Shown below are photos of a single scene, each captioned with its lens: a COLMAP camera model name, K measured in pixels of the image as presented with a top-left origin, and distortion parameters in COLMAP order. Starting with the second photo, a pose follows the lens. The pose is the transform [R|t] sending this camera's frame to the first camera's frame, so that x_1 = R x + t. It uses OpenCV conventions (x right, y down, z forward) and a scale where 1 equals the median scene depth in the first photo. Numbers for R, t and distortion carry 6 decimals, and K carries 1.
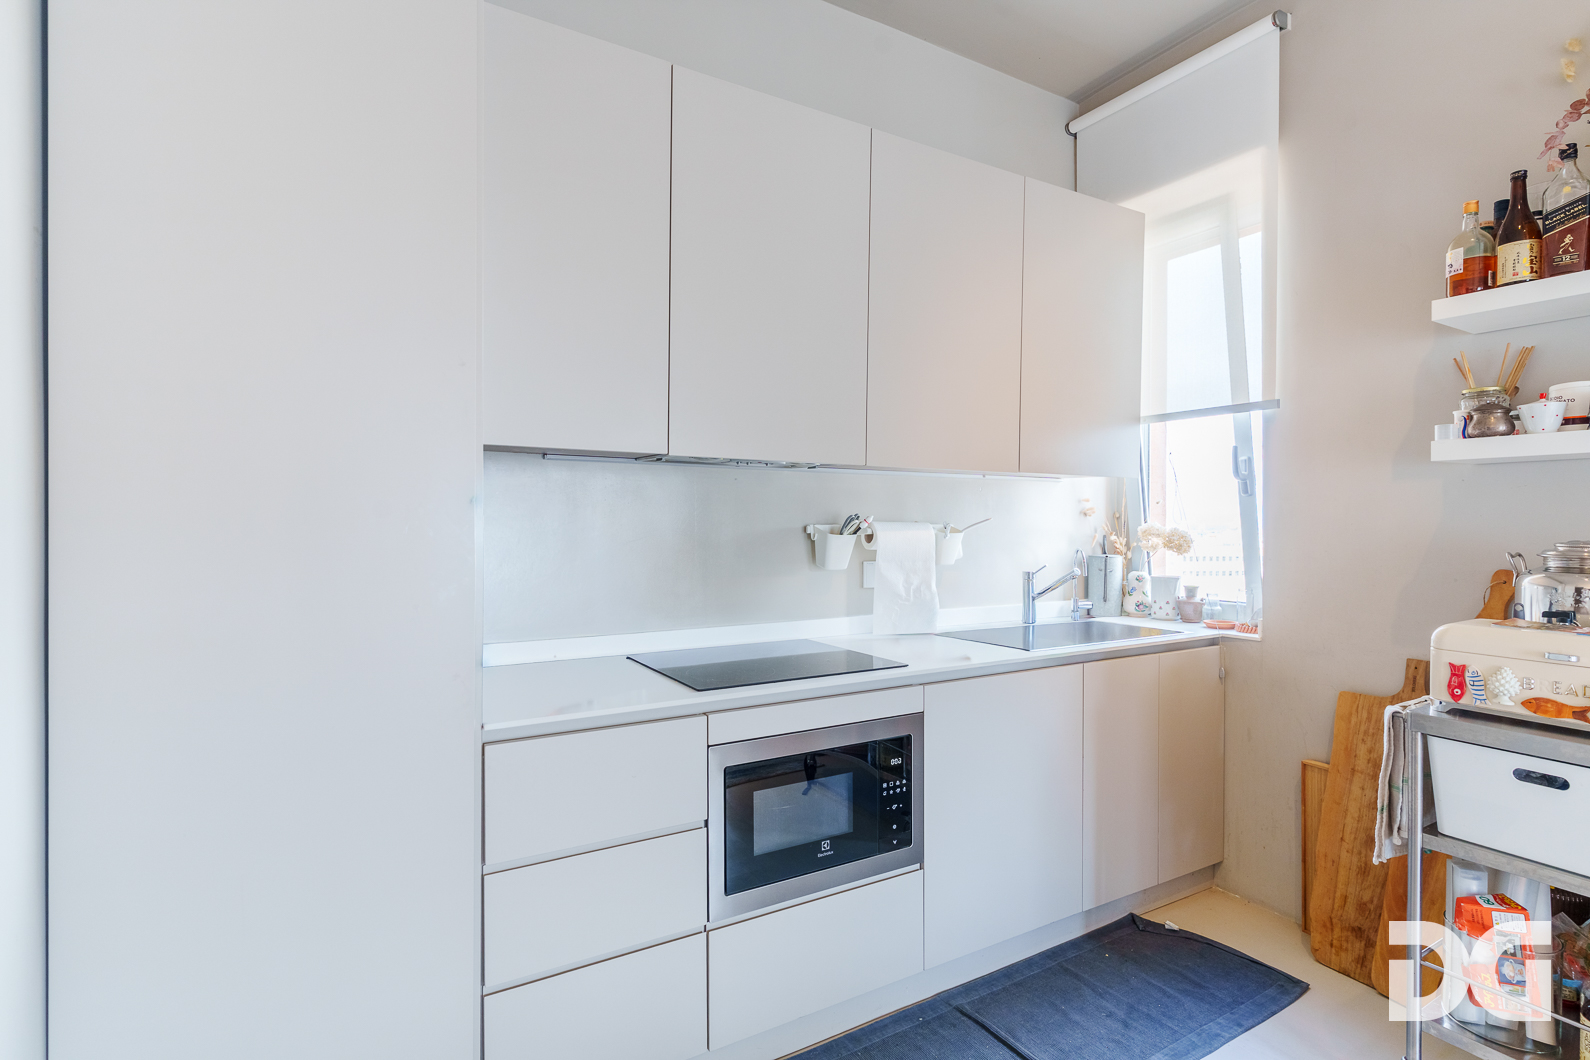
lens RADIAL K [[760.2, 0, 795.0], [0, 760.2, 530.0], [0, 0, 1]] dist [-0.000111, -0.000361]
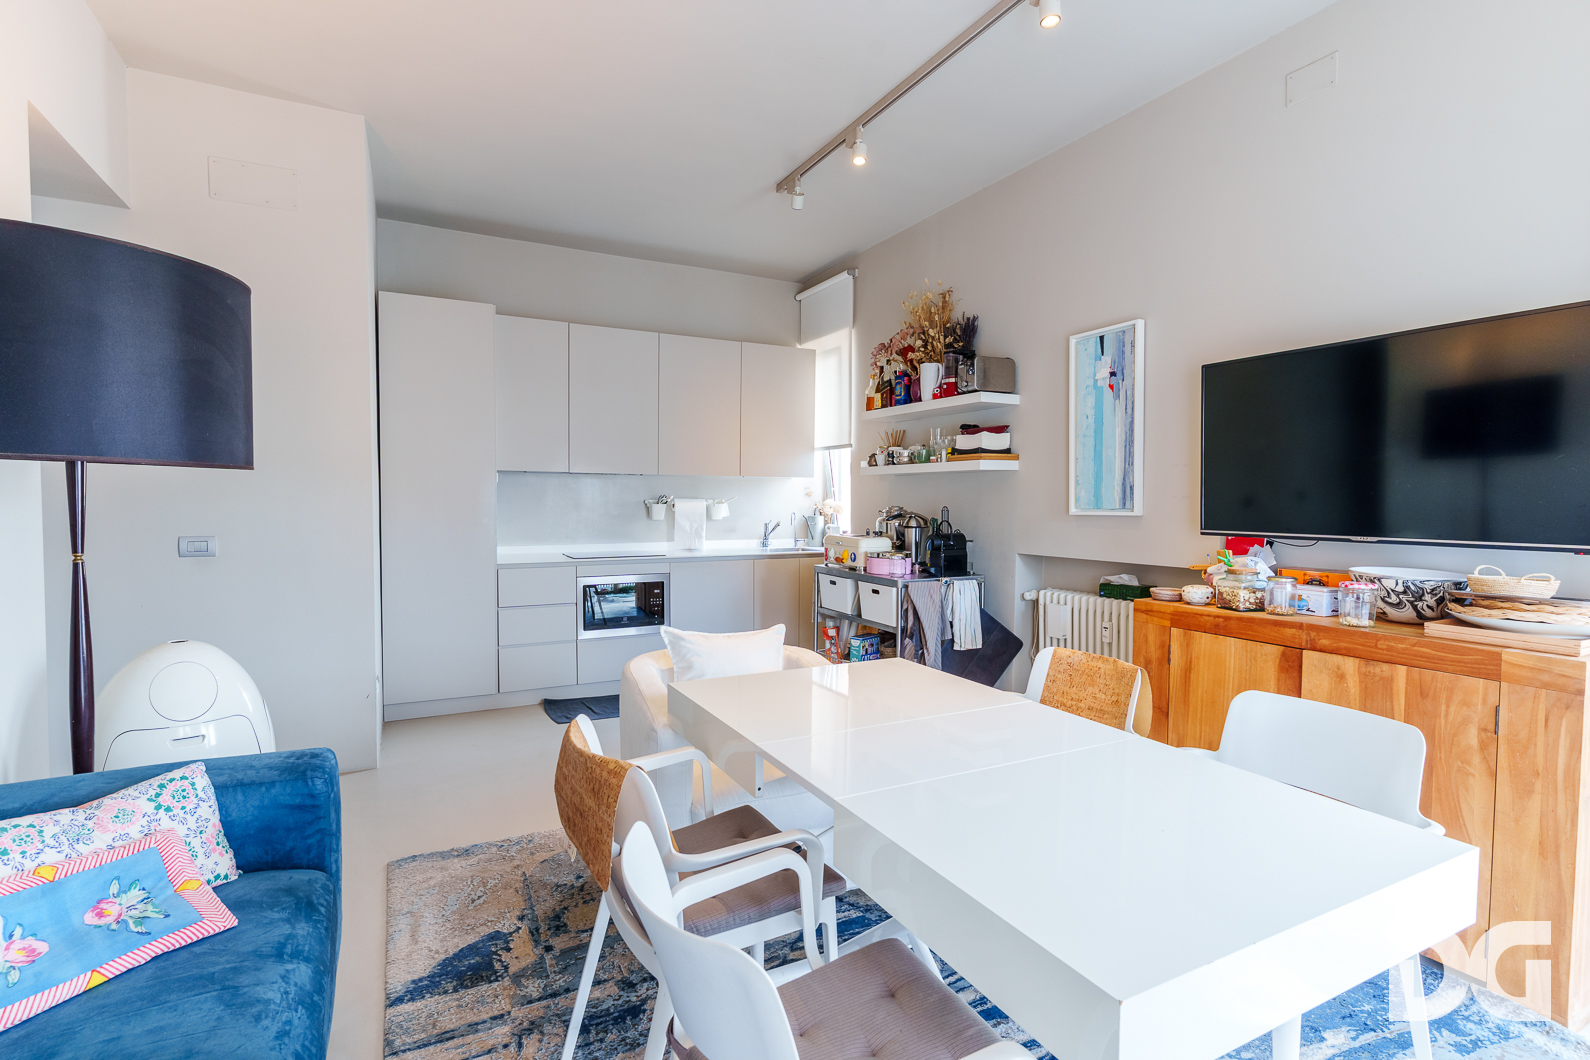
lens RADIAL K [[760.2, 0, 795.0], [0, 760.2, 530.0], [0, 0, 1]] dist [-0.000111, -0.000361]
pose [[0.997916, 0.003778, -0.064409, 0.606177], [-0.001798, 0.999525, 0.030777, 0.012410], [0.064495, -0.030597, 0.997449, -1.219333]]
